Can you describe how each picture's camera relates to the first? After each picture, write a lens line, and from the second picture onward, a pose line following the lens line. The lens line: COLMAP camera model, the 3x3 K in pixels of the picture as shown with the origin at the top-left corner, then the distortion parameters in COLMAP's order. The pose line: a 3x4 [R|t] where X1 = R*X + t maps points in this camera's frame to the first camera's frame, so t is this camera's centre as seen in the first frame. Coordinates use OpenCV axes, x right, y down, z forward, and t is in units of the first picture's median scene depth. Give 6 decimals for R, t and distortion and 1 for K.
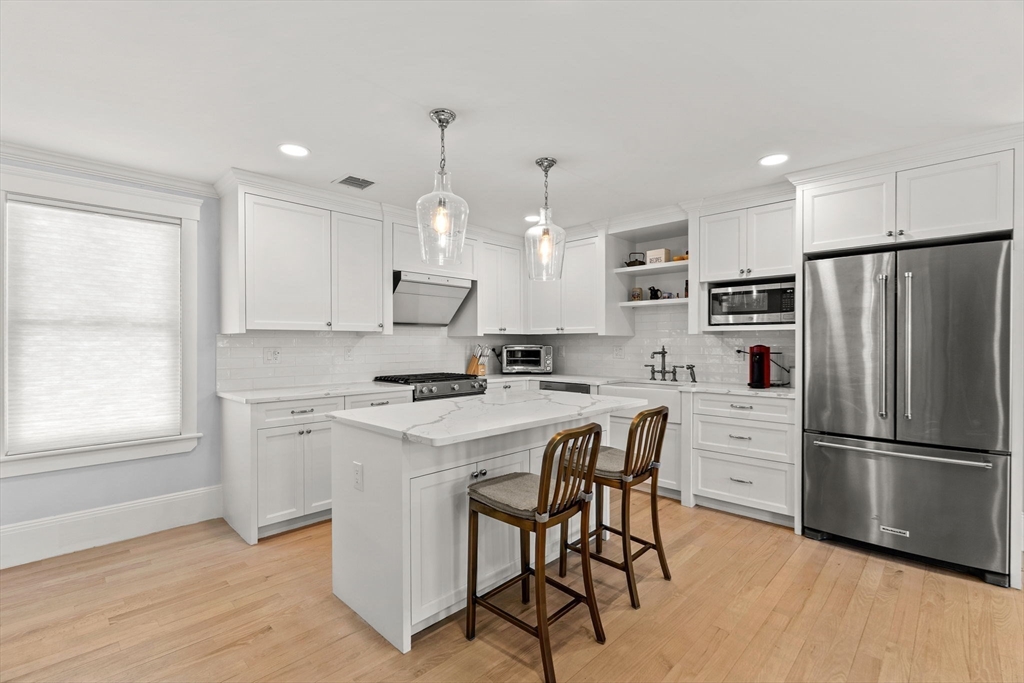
lens RADIAL K [[471.4, 0, 516.0], [0, 471.4, 343.6], [0, 0, 1]] dist [-0.001862, -0.001380]
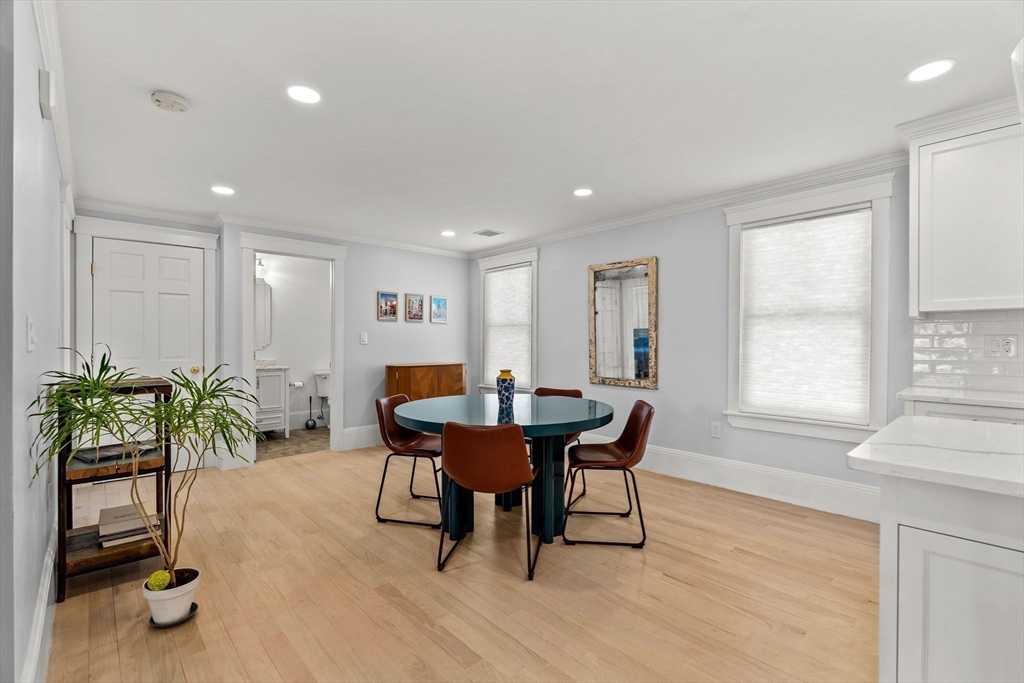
lens RADIAL K [[471.4, 0, 507.5], [0, 471.4, 340.9], [0, 0, 1]] dist [-0.001862, -0.001380]
pose [[-0.086436, -0.001497, -0.996256, 0.345019], [-0.003905, 0.999992, -0.001164, 0.027512], [0.996250, 0.003789, -0.086441, 0.387504]]
